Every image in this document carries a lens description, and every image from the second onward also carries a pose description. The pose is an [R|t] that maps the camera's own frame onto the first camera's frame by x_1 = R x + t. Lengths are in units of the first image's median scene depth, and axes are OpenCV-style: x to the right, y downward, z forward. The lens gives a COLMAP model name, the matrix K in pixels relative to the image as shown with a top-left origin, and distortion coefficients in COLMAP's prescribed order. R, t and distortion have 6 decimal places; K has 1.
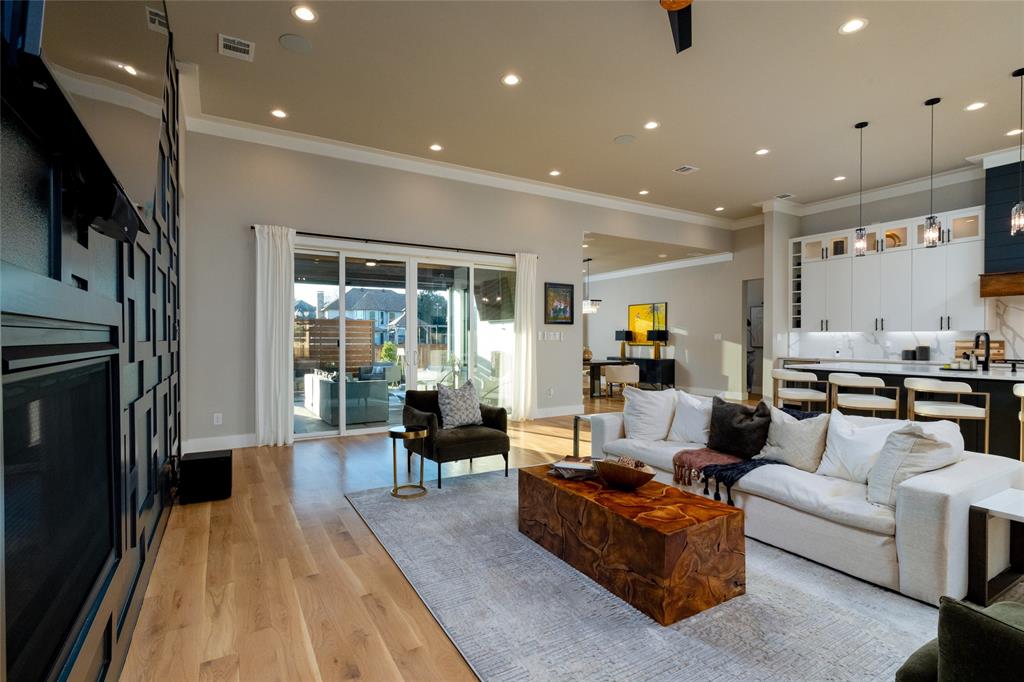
lens RADIAL K [[485.8, 0, 511.7], [0, 485.8, 342.2], [0, 0, 1]] dist [-0.000353, 0.001208]
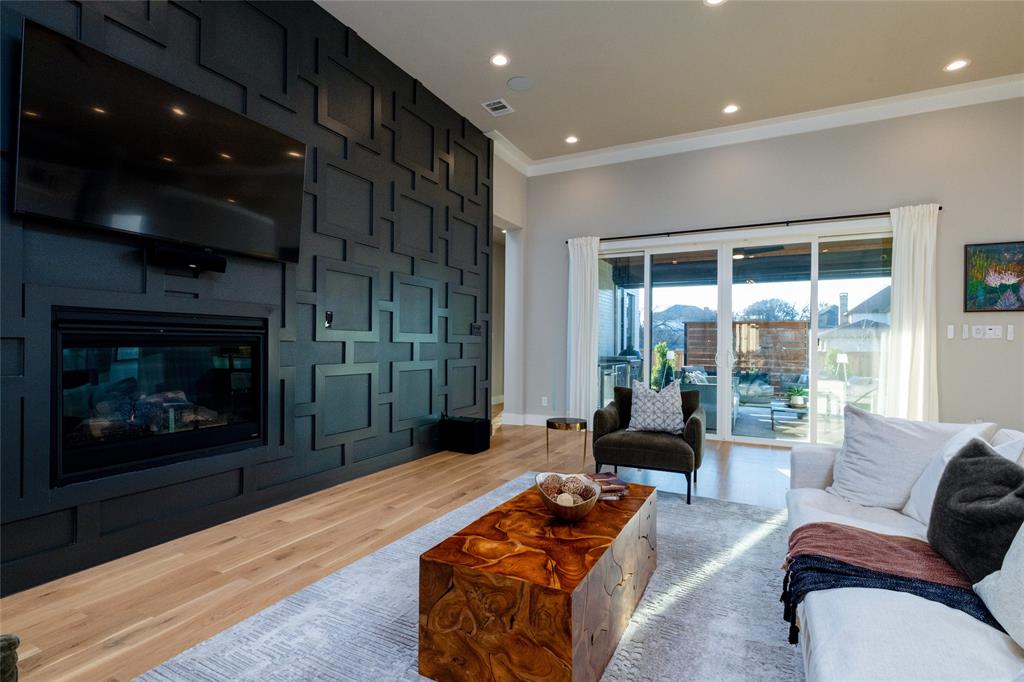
lens RADIAL K [[485.8, 0, 512.9], [0, 485.8, 342.4], [0, 0, 1]] dist [-0.000353, 0.001208]
pose [[0.535270, 0.000150, -0.844681, 0.319859], [-0.014319, 0.999858, -0.008896, 0.016078], [0.844560, 0.016857, 0.535196, 0.210123]]
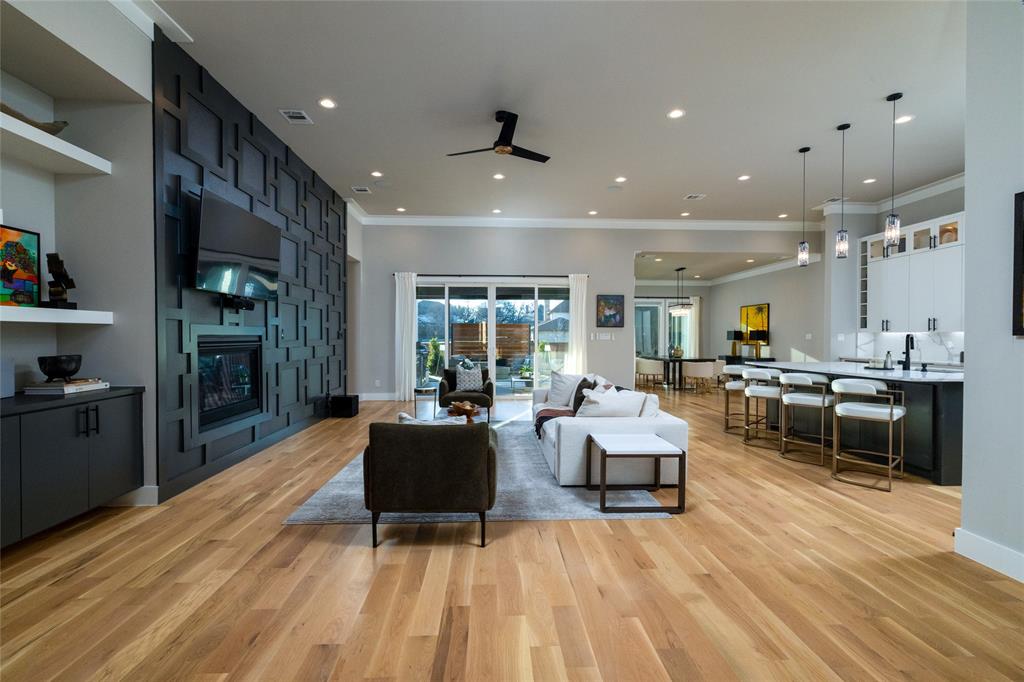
lens RADIAL K [[453.5, 0, 510.9], [0, 453.5, 341.7], [0, 0, 1]] dist [0.004115, -0.000640]
pose [[0.883932, 0.006034, -0.467576, 0.486956], [-0.004605, 0.999981, 0.004198, -0.002852], [0.467593, -0.001557, 0.883943, -0.197873]]
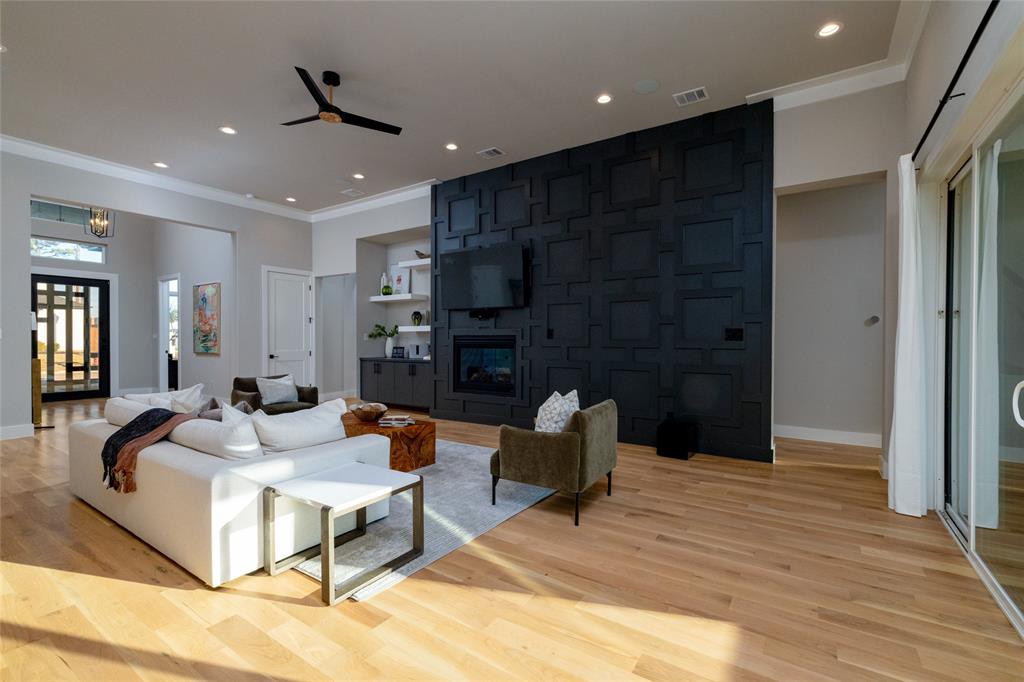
lens RADIAL K [[453.5, 0, 512.8], [0, 453.5, 342.5], [0, 0, 1]] dist [0.004115, -0.000640]
pose [[-0.897588, -0.000784, -0.440834, 0.191638], [-0.007136, 0.999893, 0.012750, -0.005511], [0.440777, 0.014589, -0.897498, 1.080073]]
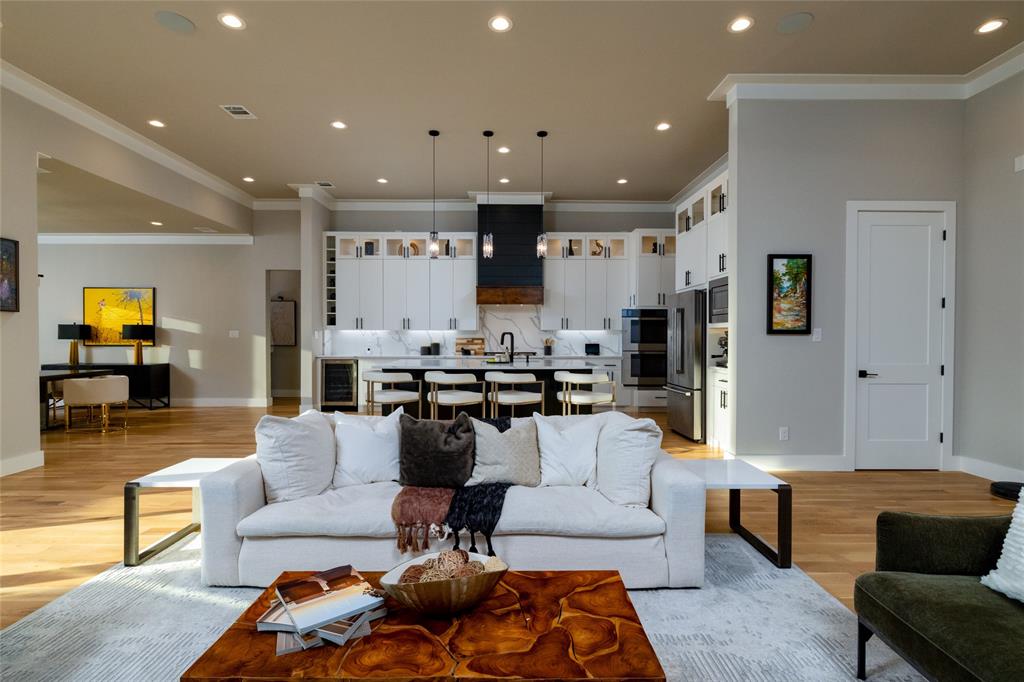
lens RADIAL K [[485.8, 0, 510.5], [0, 485.8, 340.9], [0, 0, 1]] dist [-0.000353, 0.001208]
pose [[0.505908, -0.008547, 0.862545, -0.082684], [0.005764, 0.999962, 0.006528, -0.003764], [-0.862568, 0.001669, 0.505938, 0.261036]]
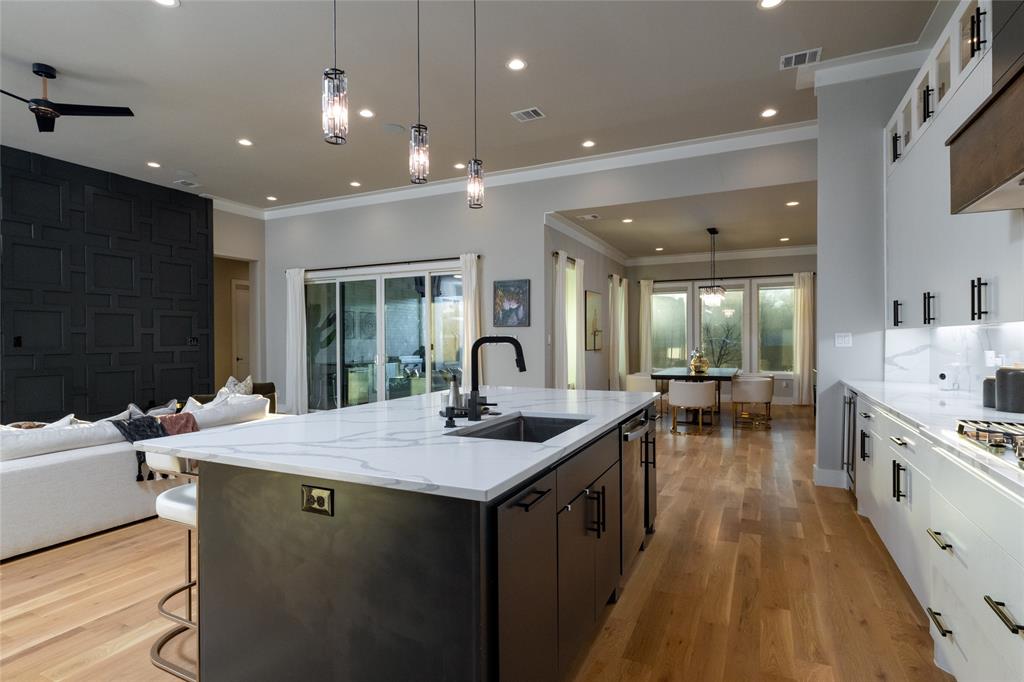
lens RADIAL K [[512.8, 0, 509.8], [0, 512.8, 341.9], [0, 0, 1]] dist [-0.004236, -0.001693]
pose [[0.558206, 0.000606, -0.829702, 0.995673], [-0.000290, 1.000000, 0.000535, -0.011116], [0.829703, -0.000058, 0.558206, 0.548780]]
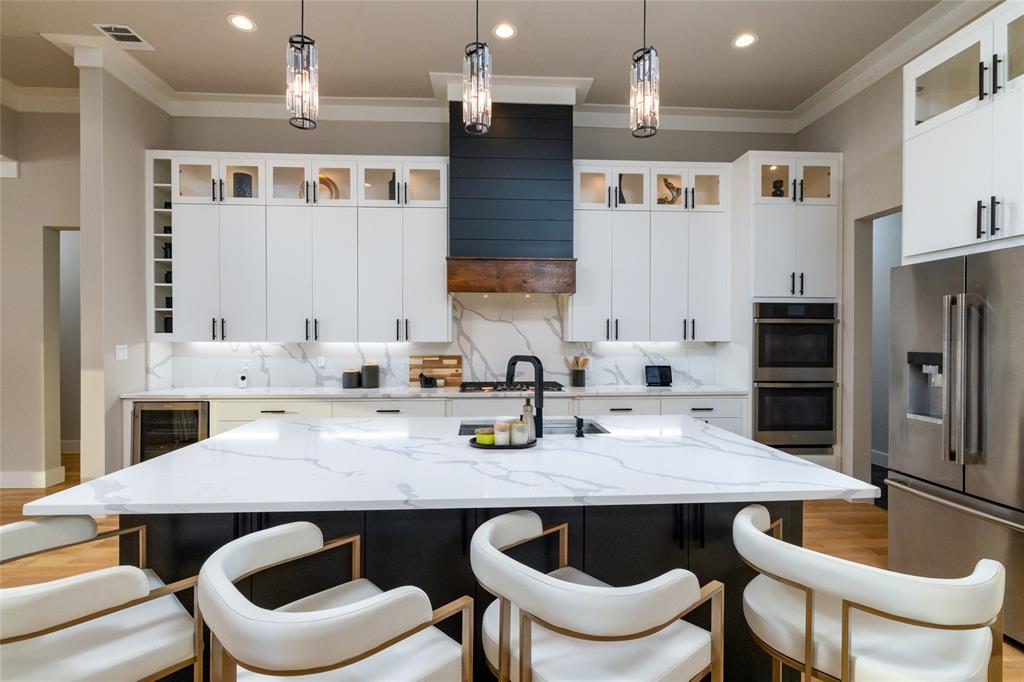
lens RADIAL K [[485.8, 0, 514.1], [0, 485.8, 341.2], [0, 0, 1]] dist [-0.000353, 0.001208]
pose [[0.456121, -0.009394, 0.889868, 0.389903], [0.006916, 0.999952, 0.007012, -0.027652], [-0.889891, 0.002956, 0.456164, 0.576678]]
